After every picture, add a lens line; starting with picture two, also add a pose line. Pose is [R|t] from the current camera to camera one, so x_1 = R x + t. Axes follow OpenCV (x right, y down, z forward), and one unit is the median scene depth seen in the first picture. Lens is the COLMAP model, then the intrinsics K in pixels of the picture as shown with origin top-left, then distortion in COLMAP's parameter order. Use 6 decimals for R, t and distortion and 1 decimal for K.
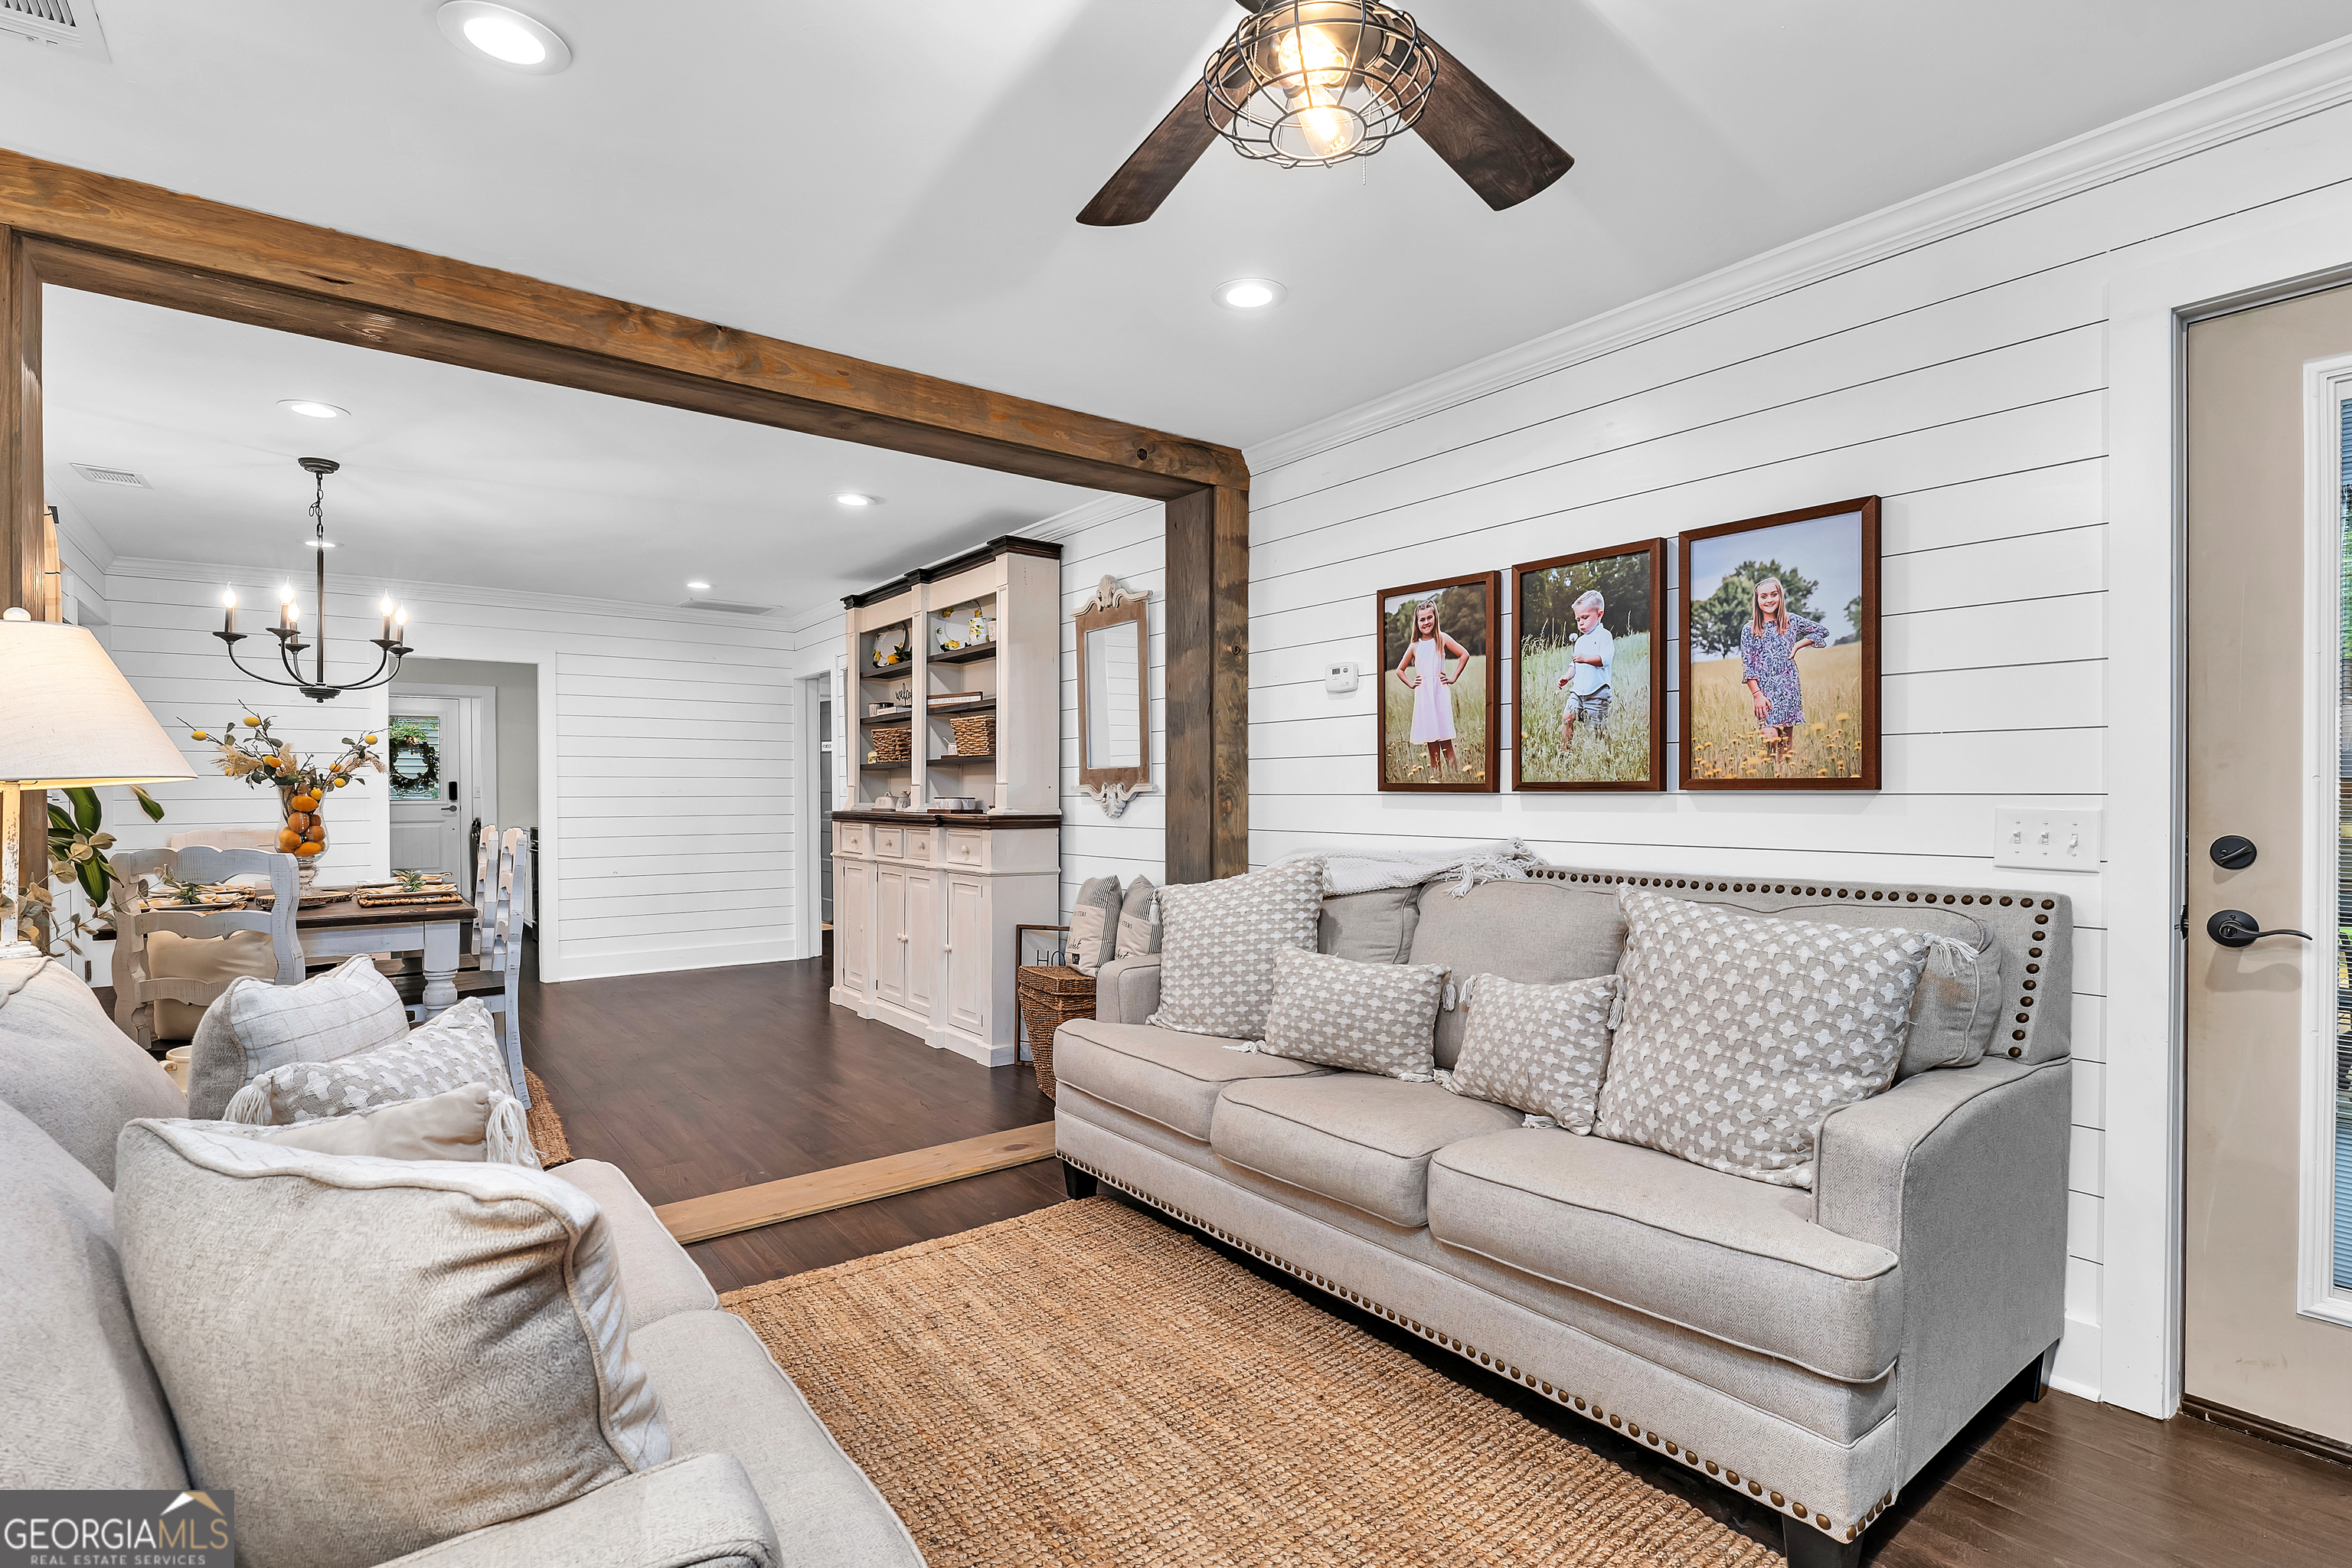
lens RADIAL K [[1107.4, 0, 1171.6], [0, 1107.4, 793.9], [0, 0, 1]] dist [-0.002528, -0.000544]
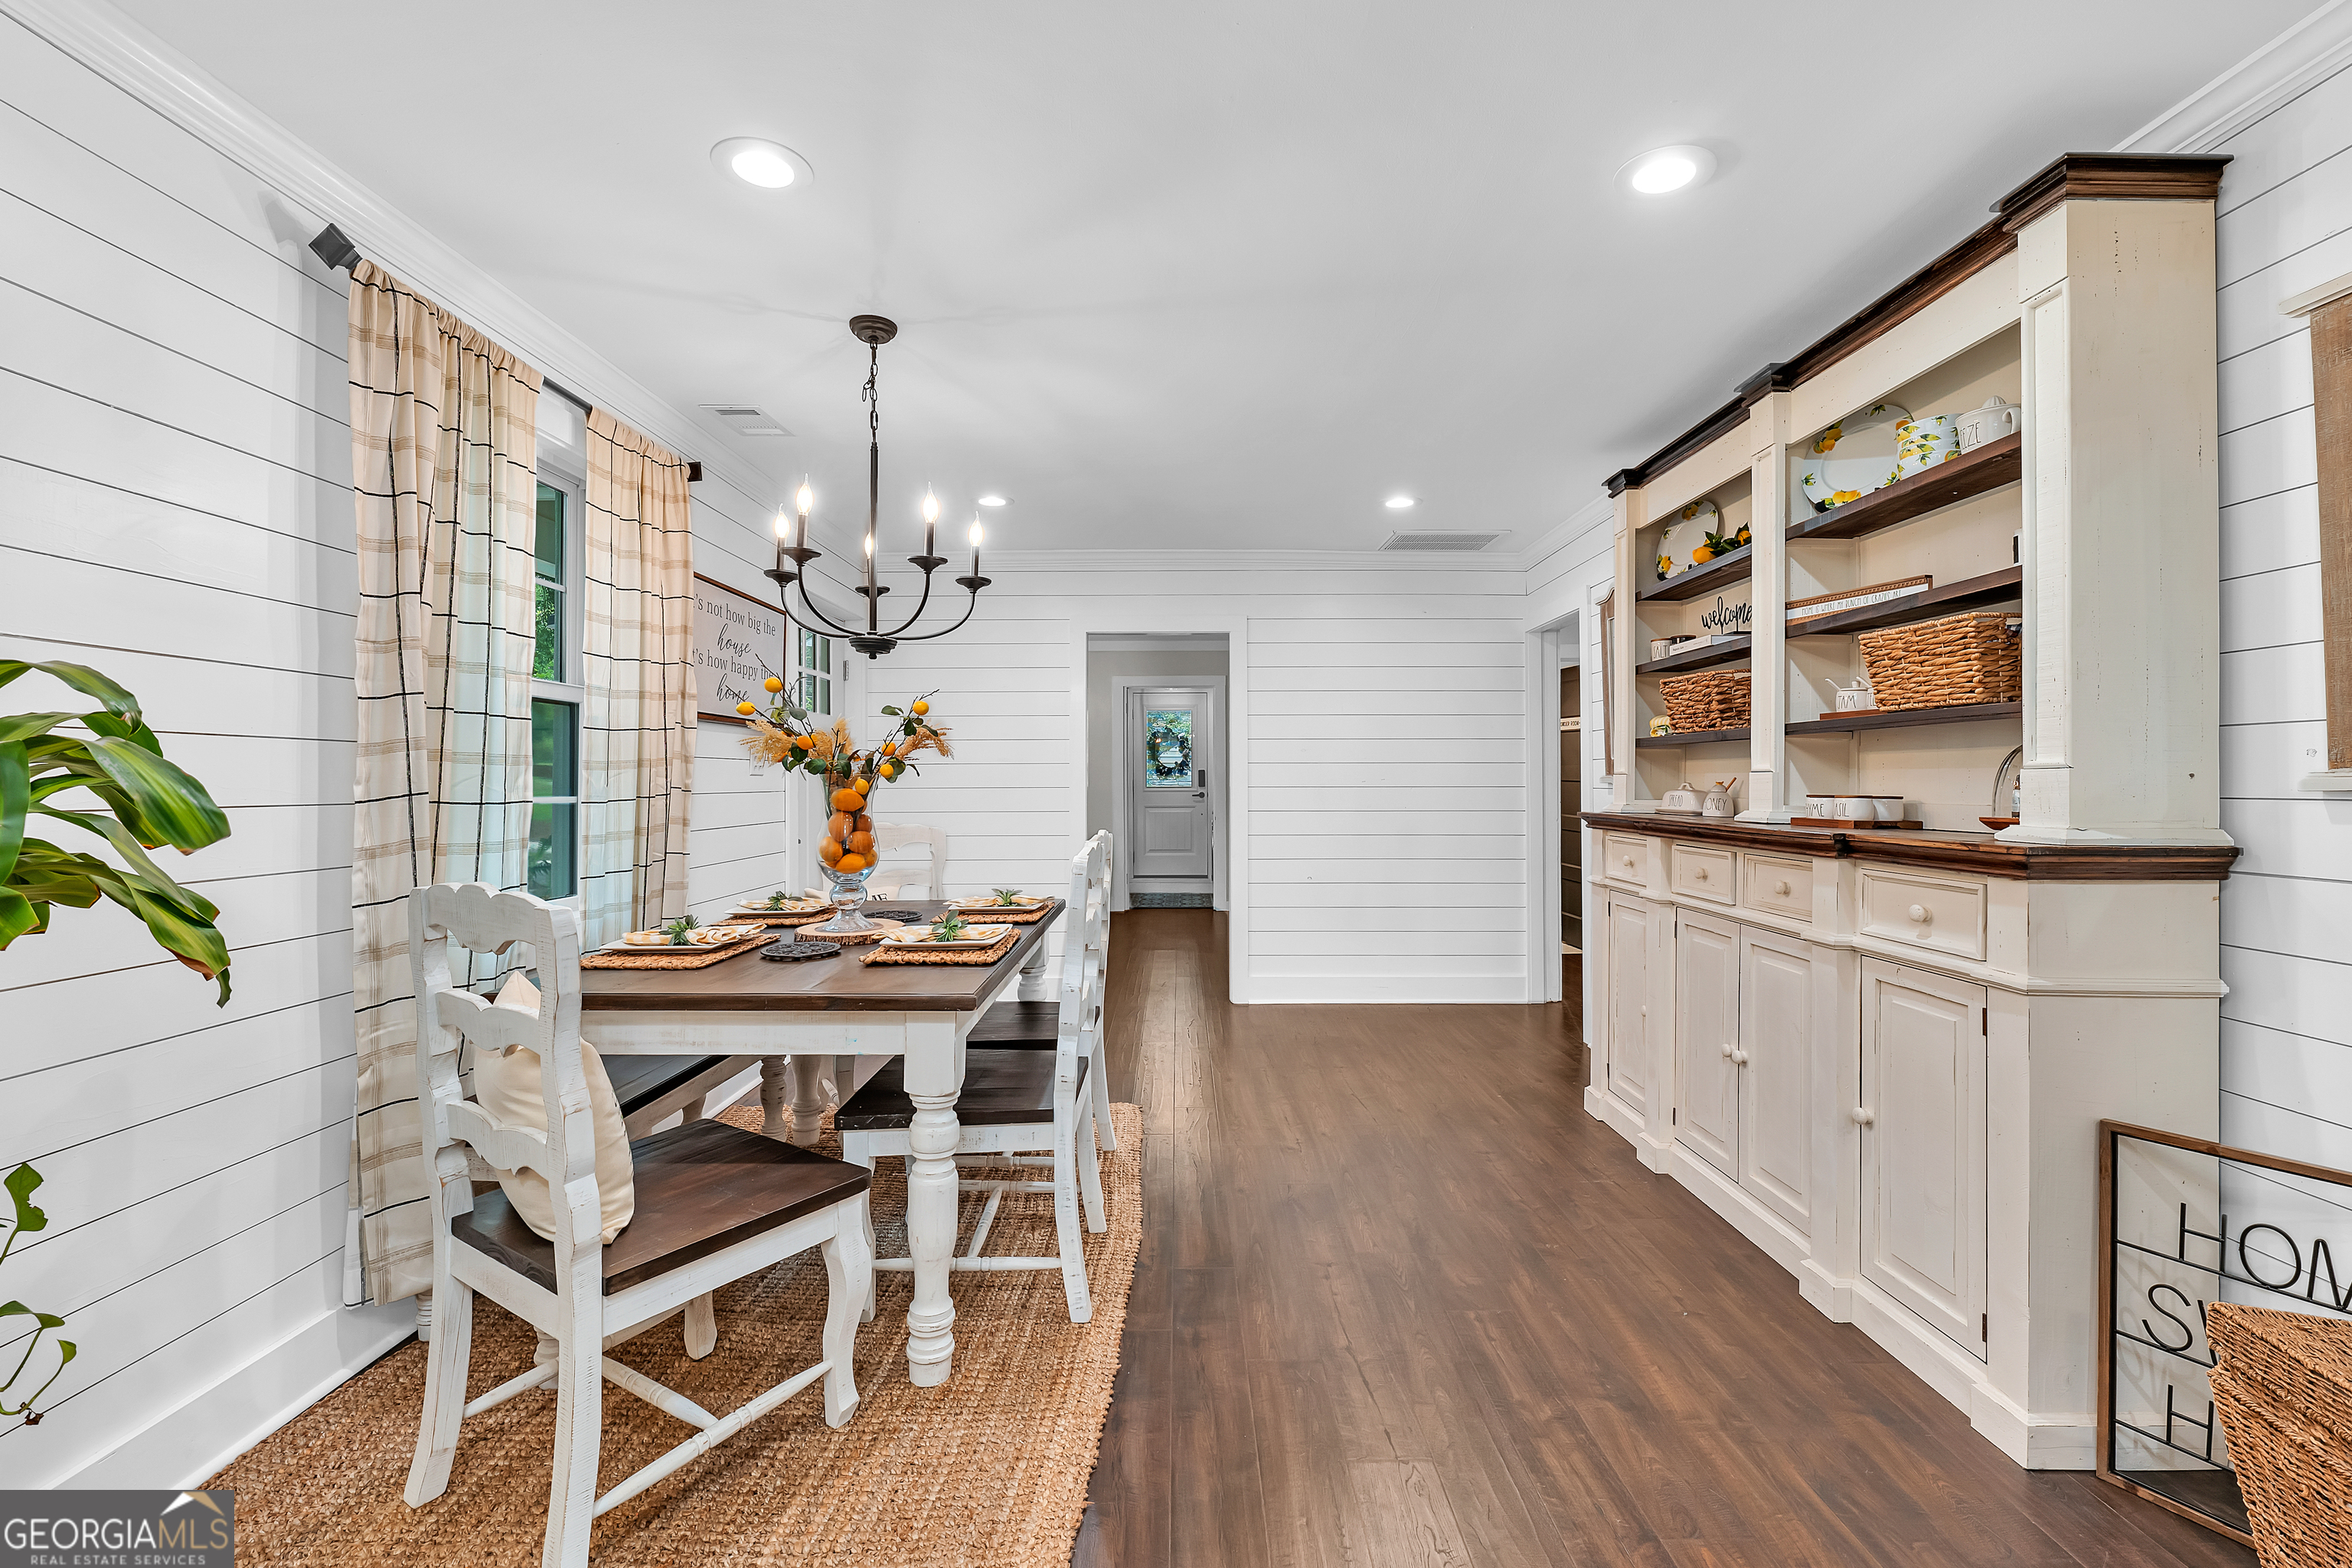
lens RADIAL K [[997.8, 0, 1176.0], [0, 997.8, 784.0], [0, 0, 1]] dist [-0.002090, -0.000274]
pose [[0.791517, 0.004238, -0.611132, -0.218395], [-0.001743, 0.999988, 0.004677, -0.004920], [0.611145, -0.002637, 0.791514, 0.605892]]
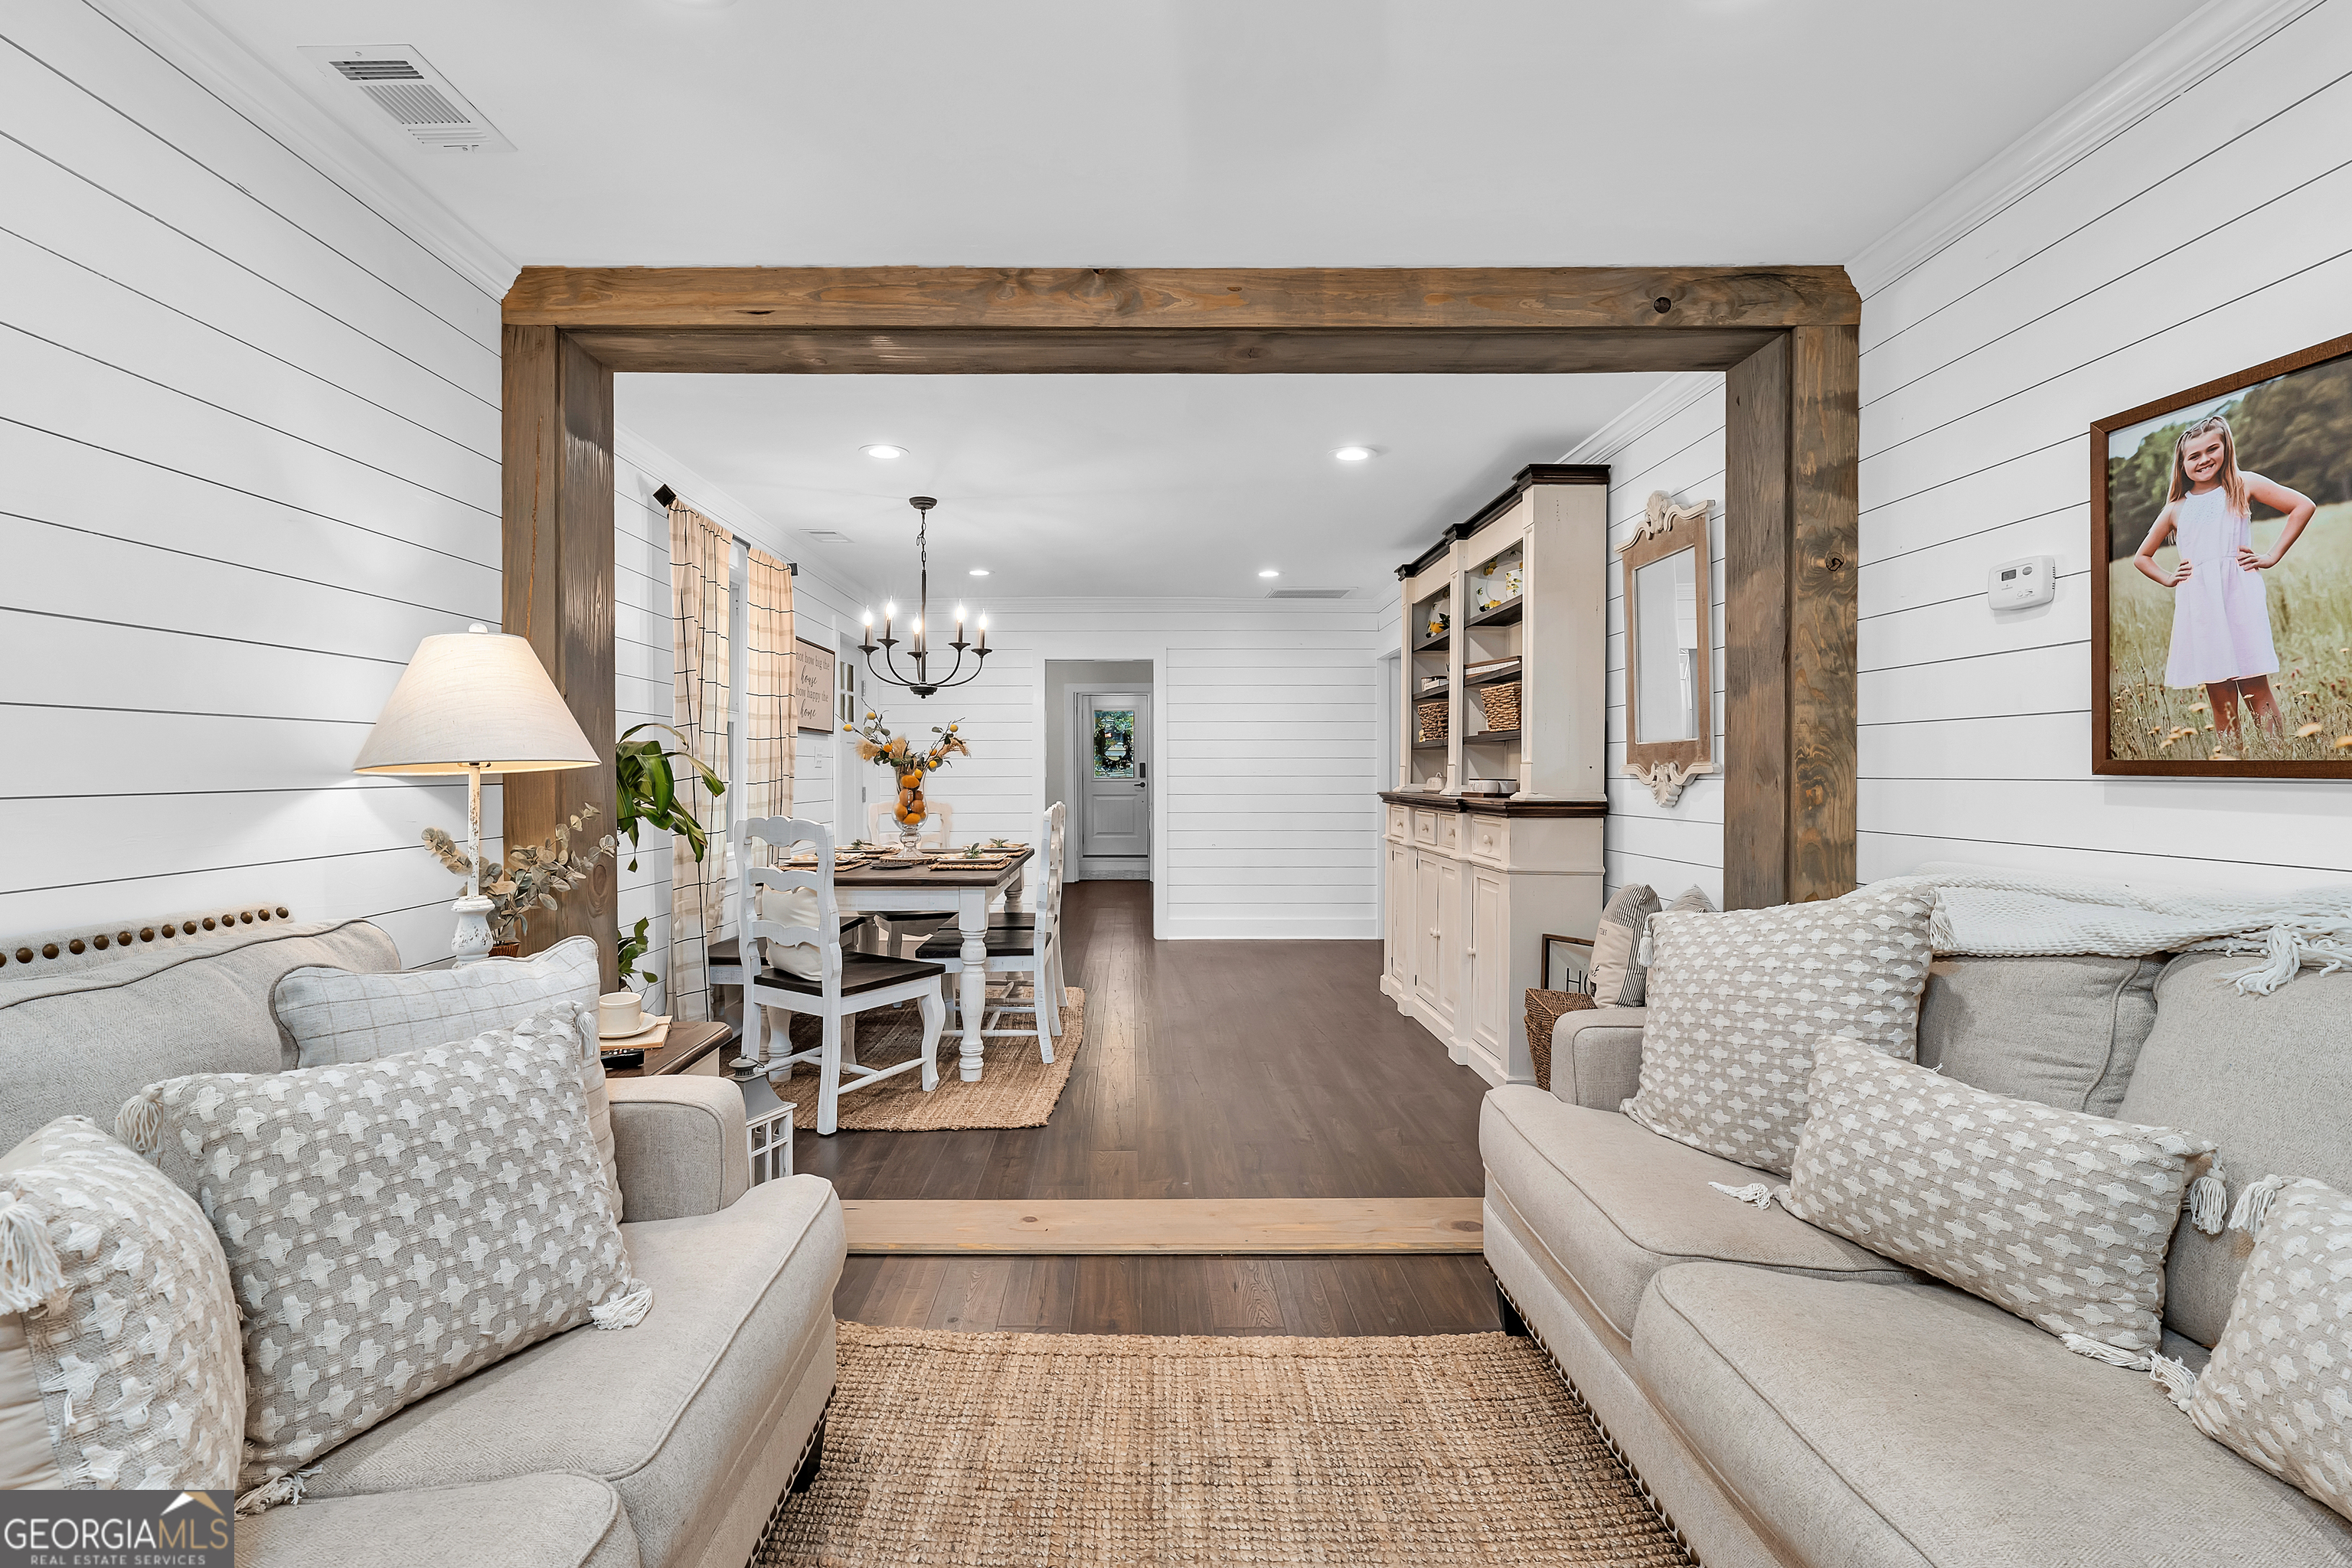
lens RADIAL K [[1030.8, 0, 1133.6], [0, 1030.8, 774.5], [0, 0, 1]] dist [-0.003686, -0.000735]
pose [[0.793775, 0.002946, -0.608205, 0.100386], [-0.001924, 0.999995, 0.002334, -0.002346], [0.608209, -0.000683, 0.793777, 0.241543]]
